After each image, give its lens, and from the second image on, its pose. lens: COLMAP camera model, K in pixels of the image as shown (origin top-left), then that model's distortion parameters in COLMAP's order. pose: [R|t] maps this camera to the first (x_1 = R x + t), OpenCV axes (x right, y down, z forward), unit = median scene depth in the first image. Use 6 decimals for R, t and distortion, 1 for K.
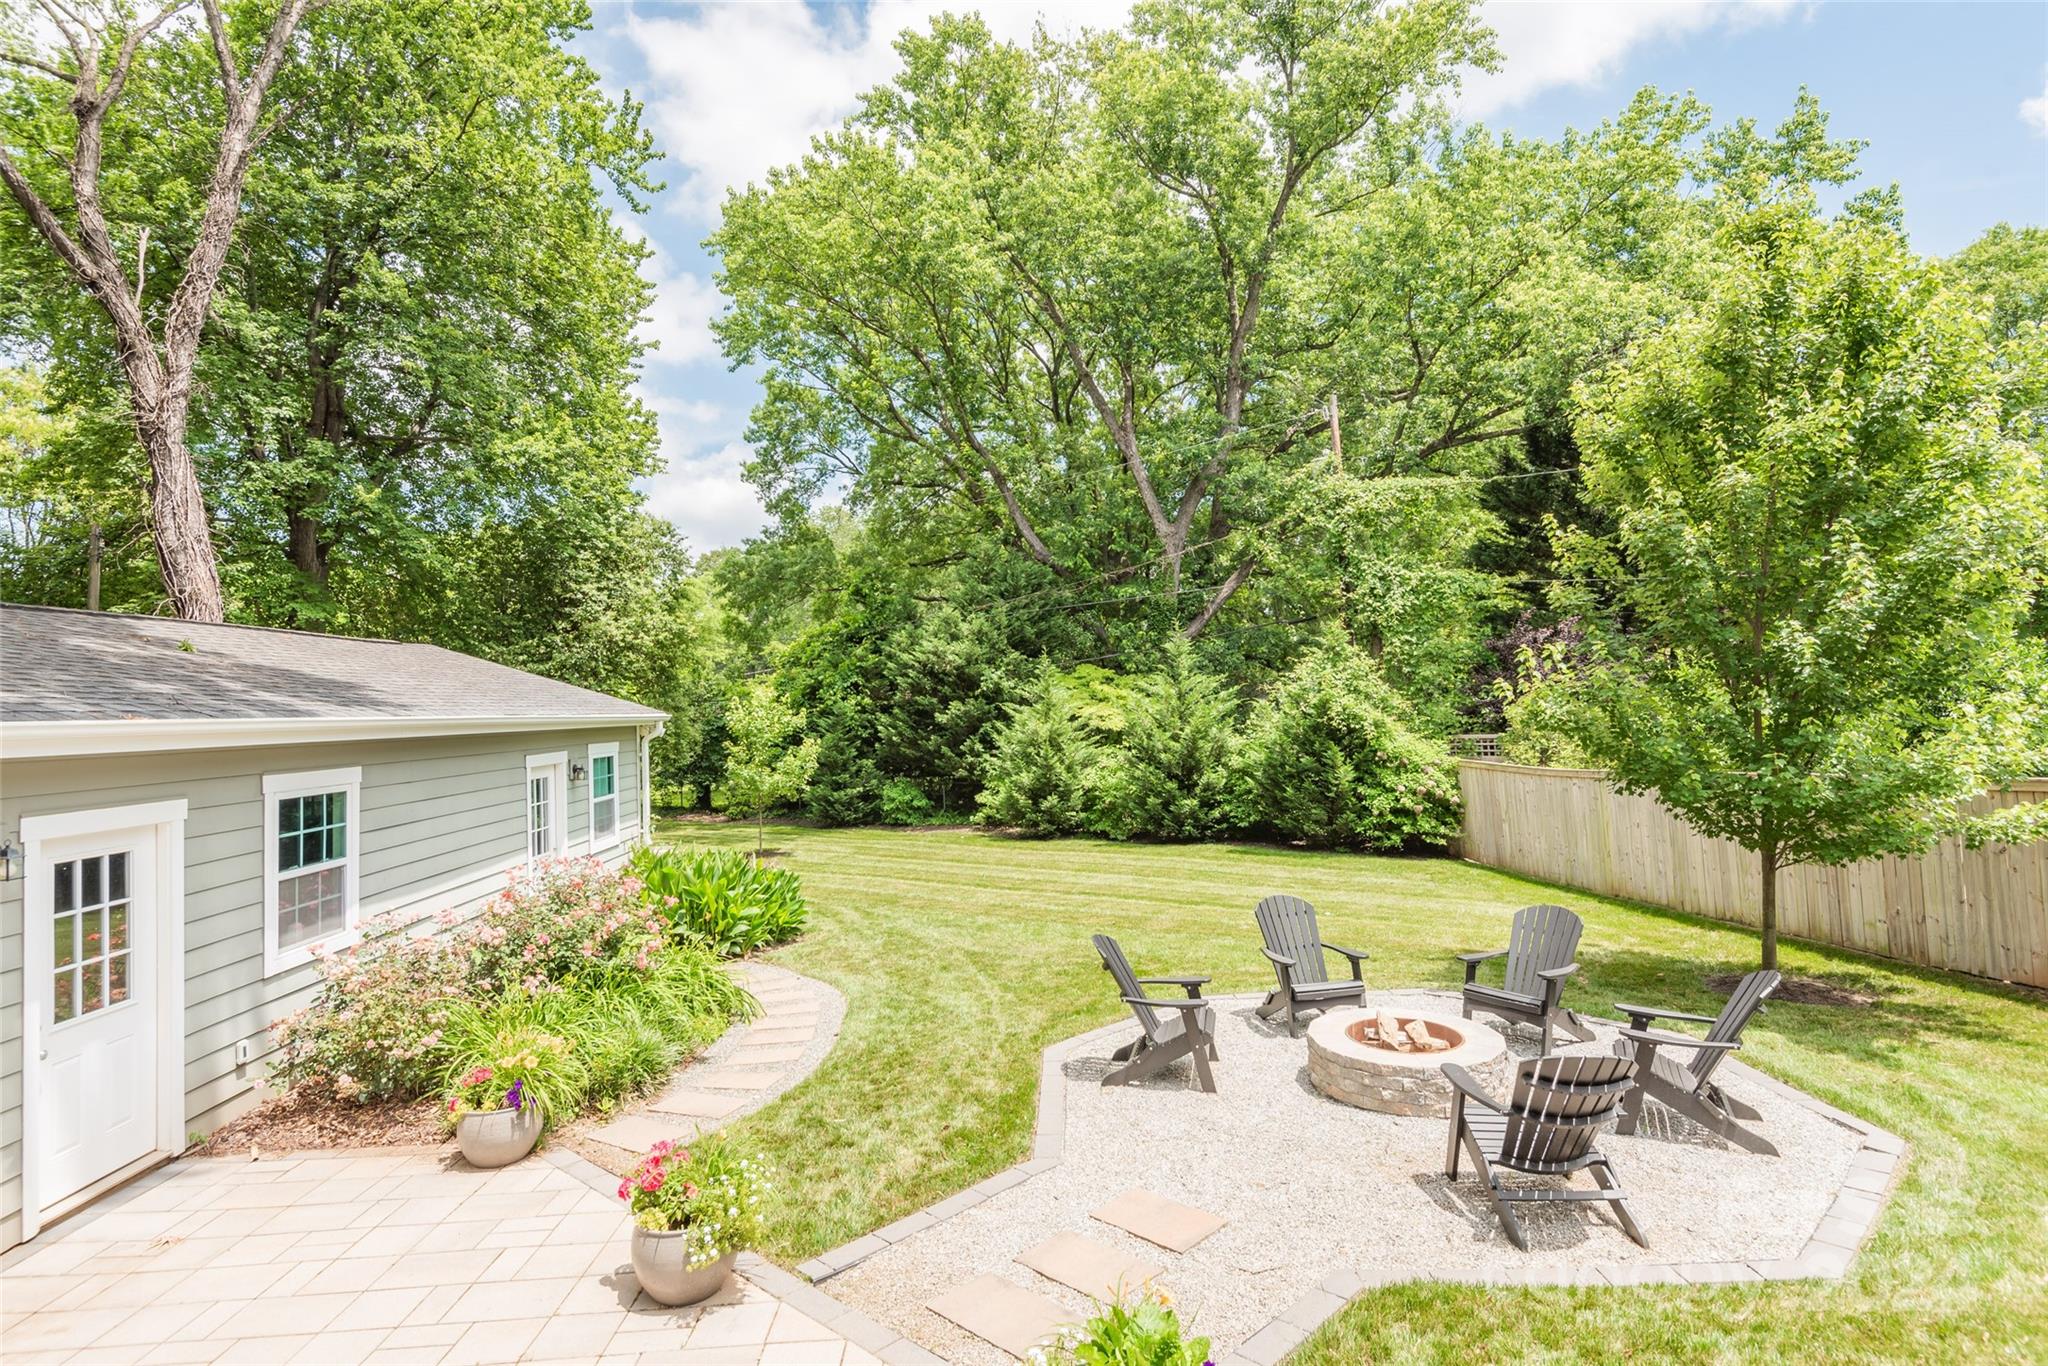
lens RADIAL K [[1040.2, 0, 1045.6], [0, 1040.2, 649.9], [0, 0, 1]] dist [0.046329, -0.000462]
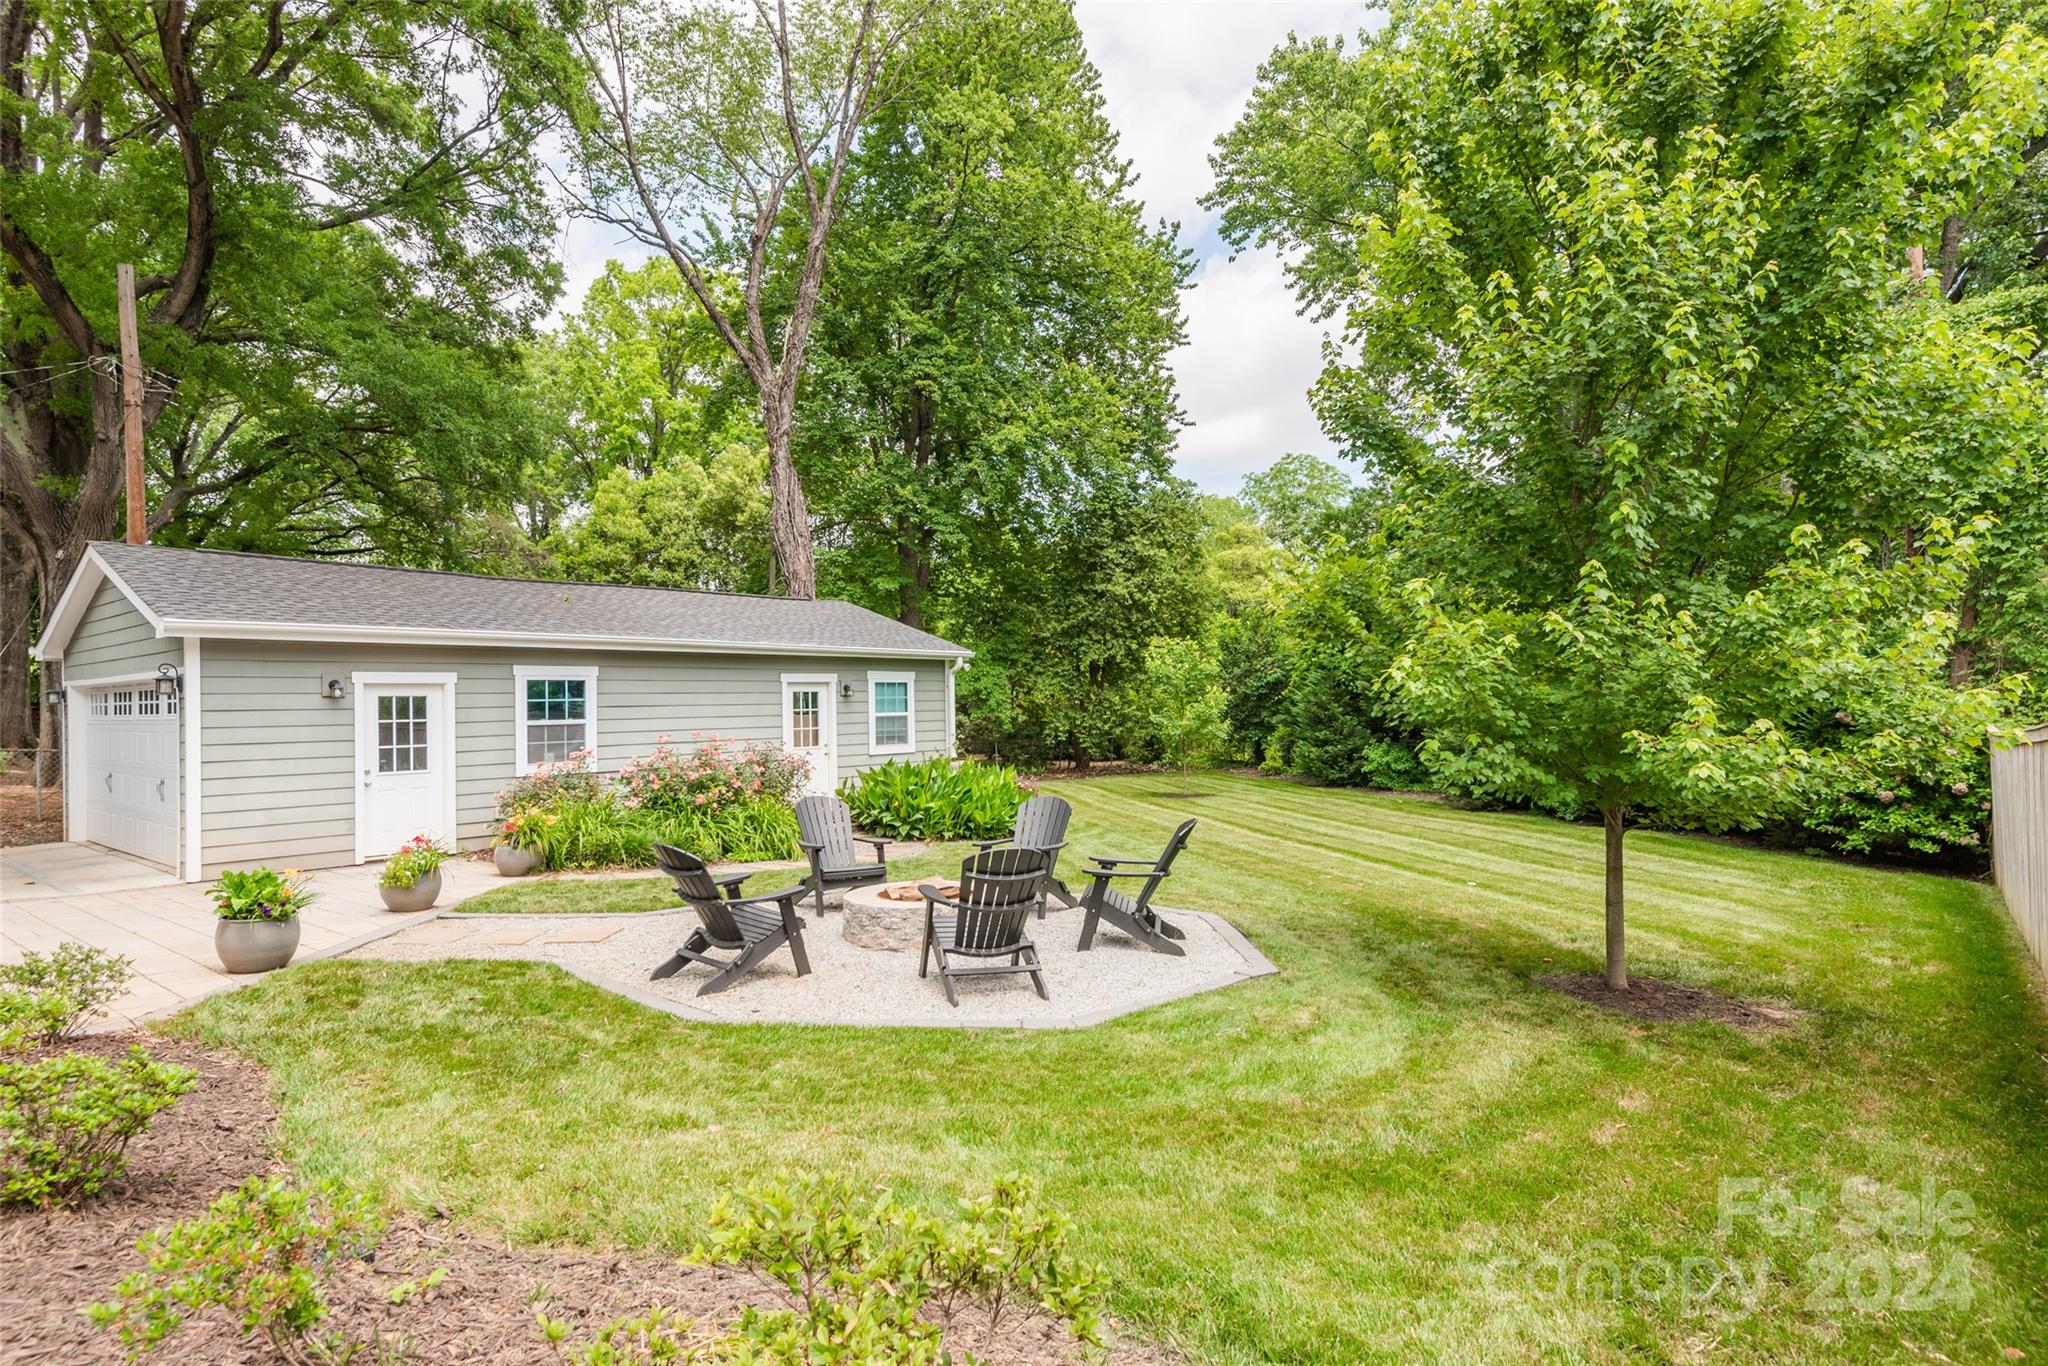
lens RADIAL K [[1153.3, 0, 1024.0], [0, 1153.3, 683.0], [0, 0, 1]] dist [0.085776, -0.000001]
pose [[0.732527, 0.013889, -0.680596, 0.590302], [0.022955, 0.998719, 0.045088, 0.039294], [0.680350, -0.048652, 0.731270, 0.075266]]
